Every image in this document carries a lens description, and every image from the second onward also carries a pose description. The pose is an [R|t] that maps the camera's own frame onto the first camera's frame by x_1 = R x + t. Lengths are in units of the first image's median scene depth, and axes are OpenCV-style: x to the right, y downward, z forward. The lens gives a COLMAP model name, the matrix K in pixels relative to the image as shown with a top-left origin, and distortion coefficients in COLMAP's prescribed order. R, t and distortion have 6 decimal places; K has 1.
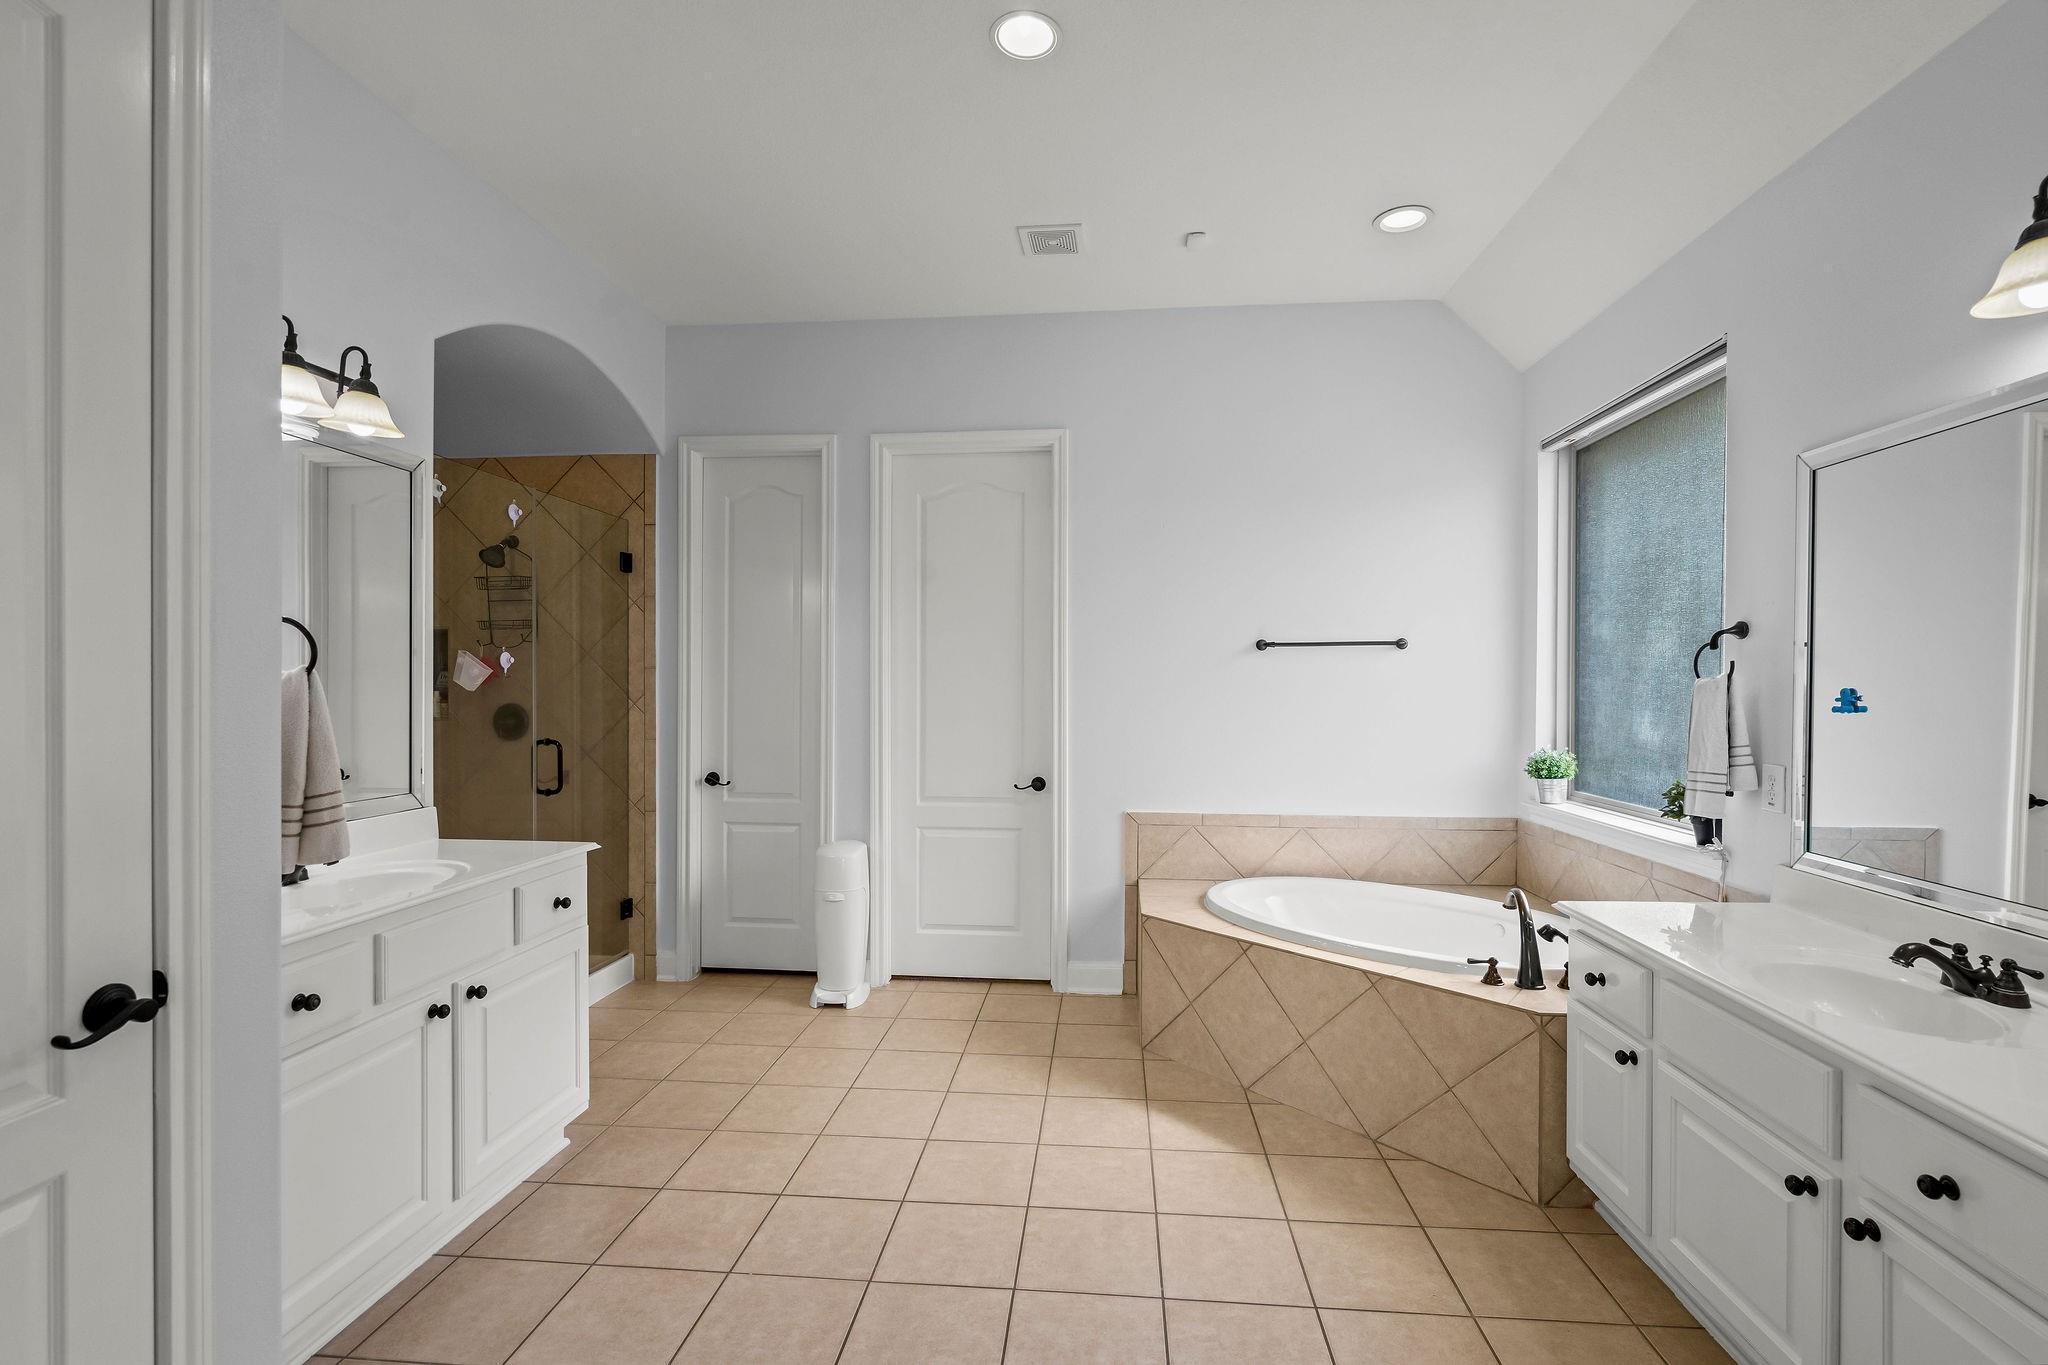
lens RADIAL K [[921.0, 0, 1026.1], [0, 921.0, 686.5], [0, 0, 1]] dist [0.002326, 0.000155]
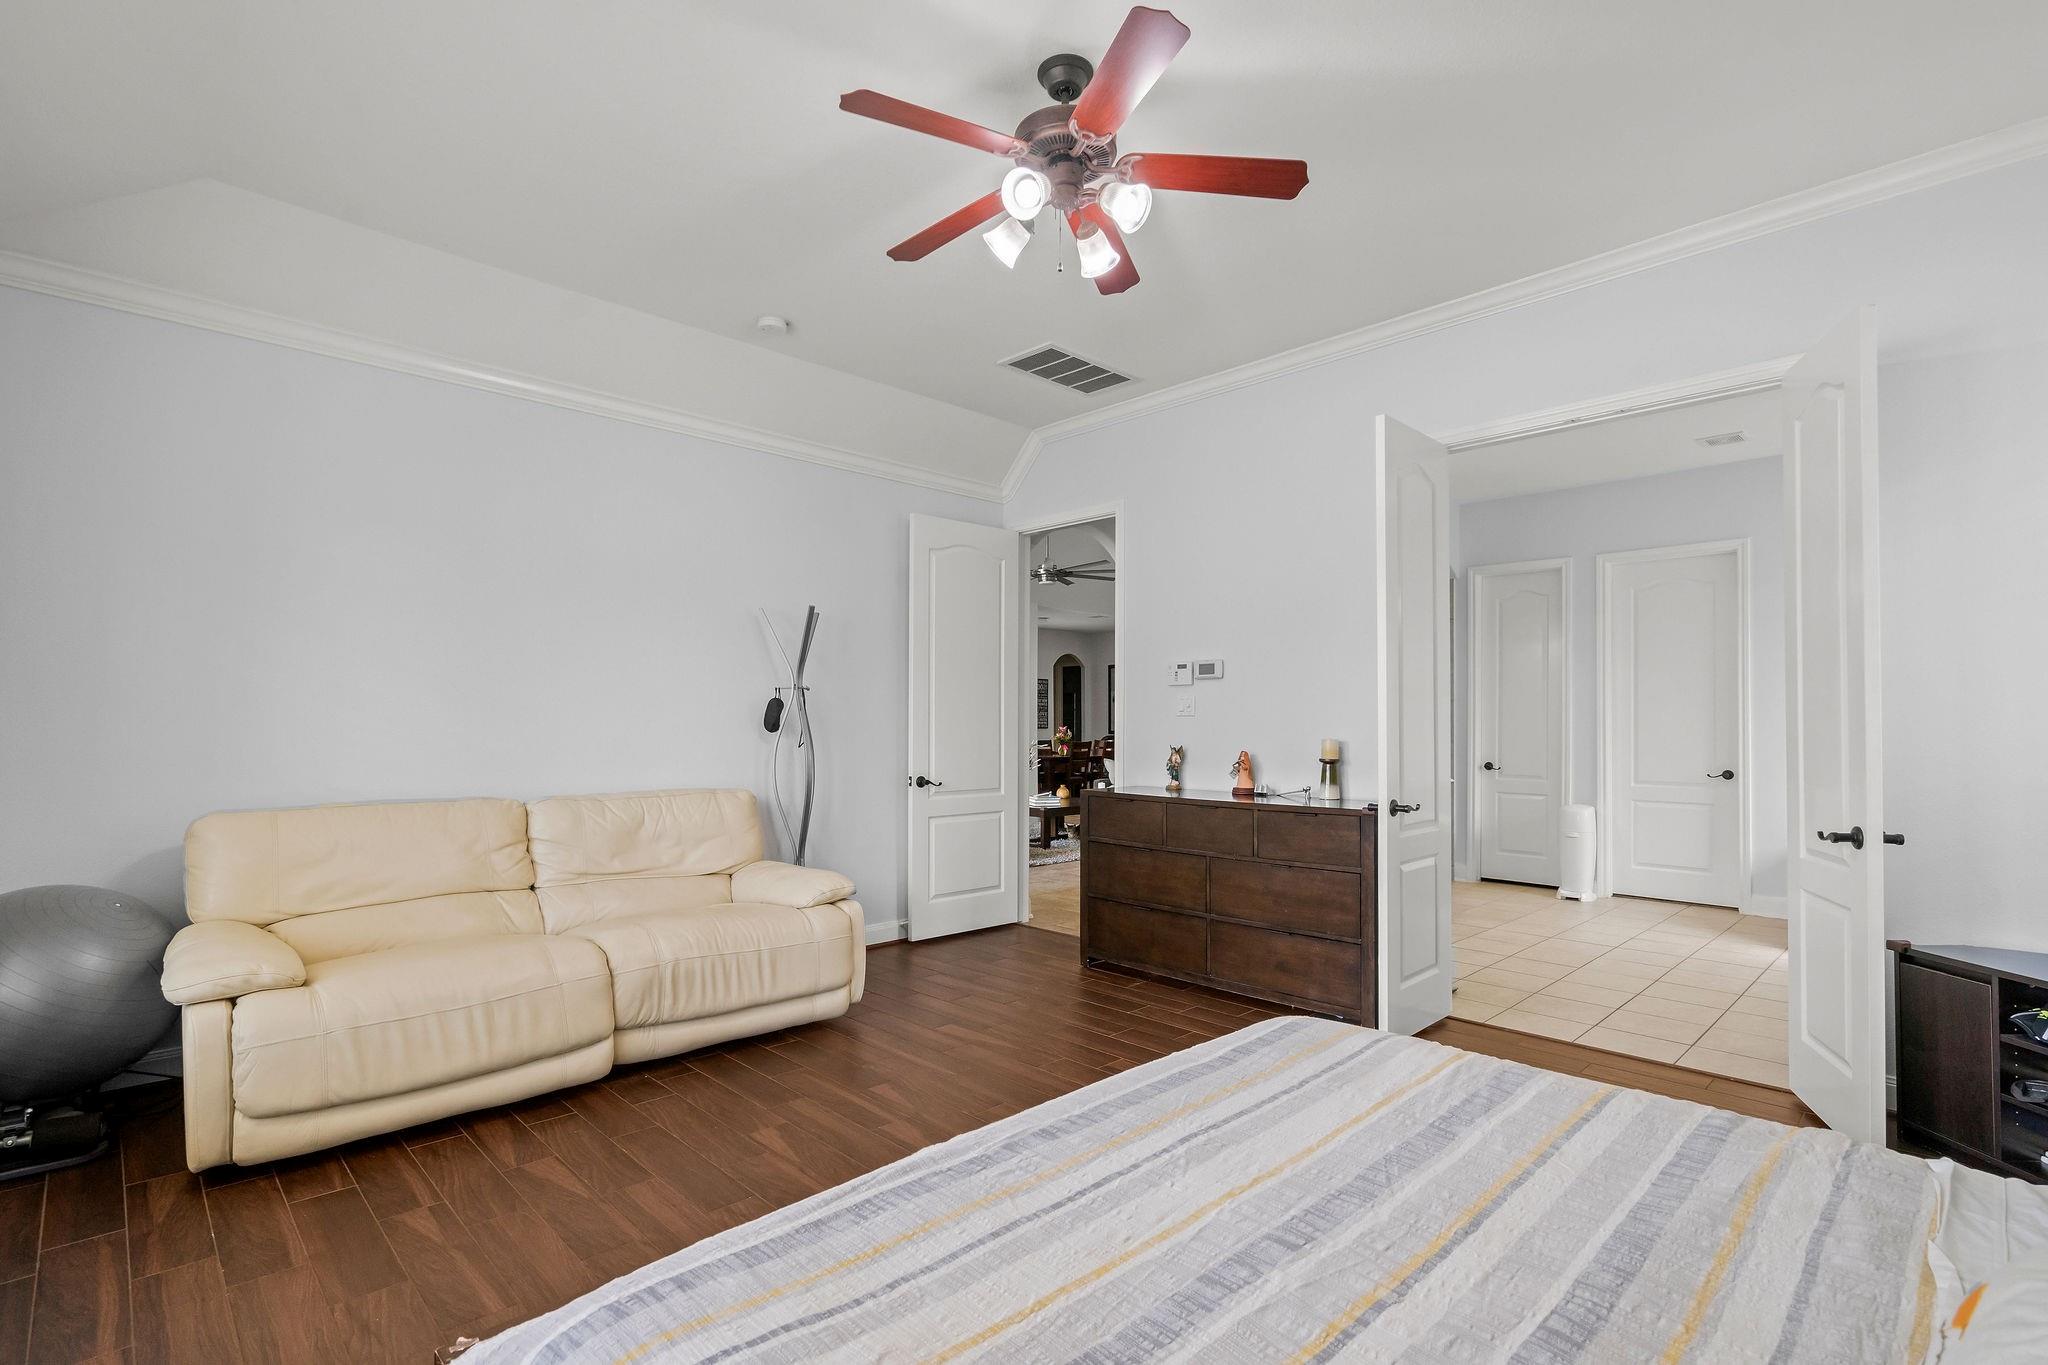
lens RADIAL K [[921.0, 0, 1013.1], [0, 921.0, 710.9], [0, 0, 1]] dist [0.002326, 0.000155]
pose [[0.726920, -0.004229, -0.686709, 0.201466], [0.002125, 0.999990, -0.003909, 0.005288], [0.686719, 0.001383, 0.726922, -0.897731]]
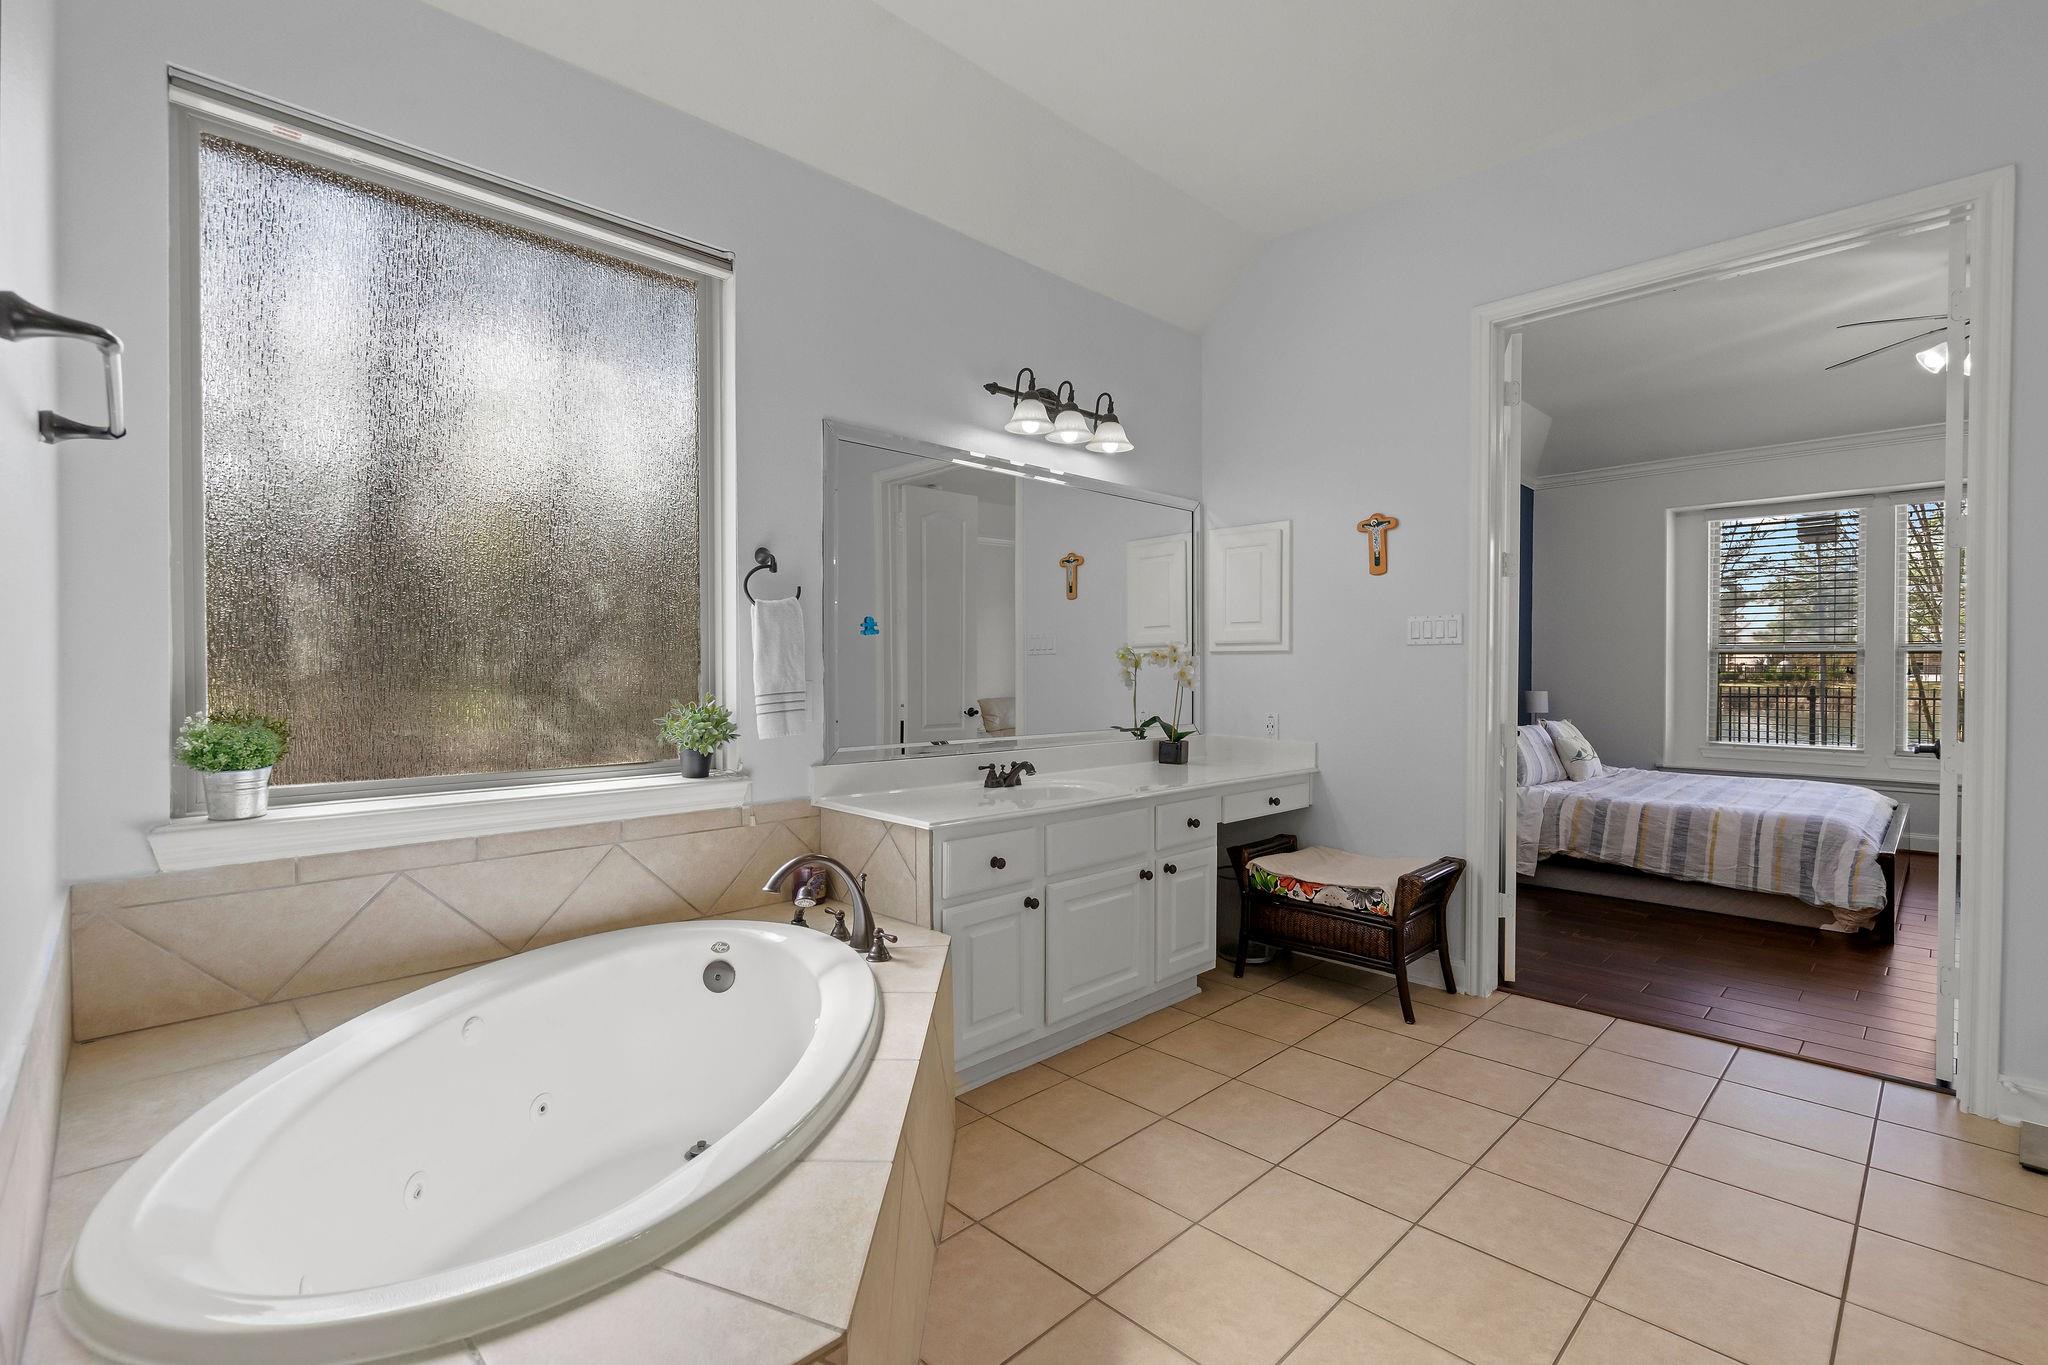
lens RADIAL K [[921.0, 0, 1023.5], [0, 921.0, 674.3], [0, 0, 1]] dist [0.002326, 0.000155]
pose [[-0.762026, -0.010236, 0.647465, -0.077052], [-0.003338, 0.999924, 0.011878, 0.035692], [-0.647537, 0.006890, -0.762003, 0.969814]]
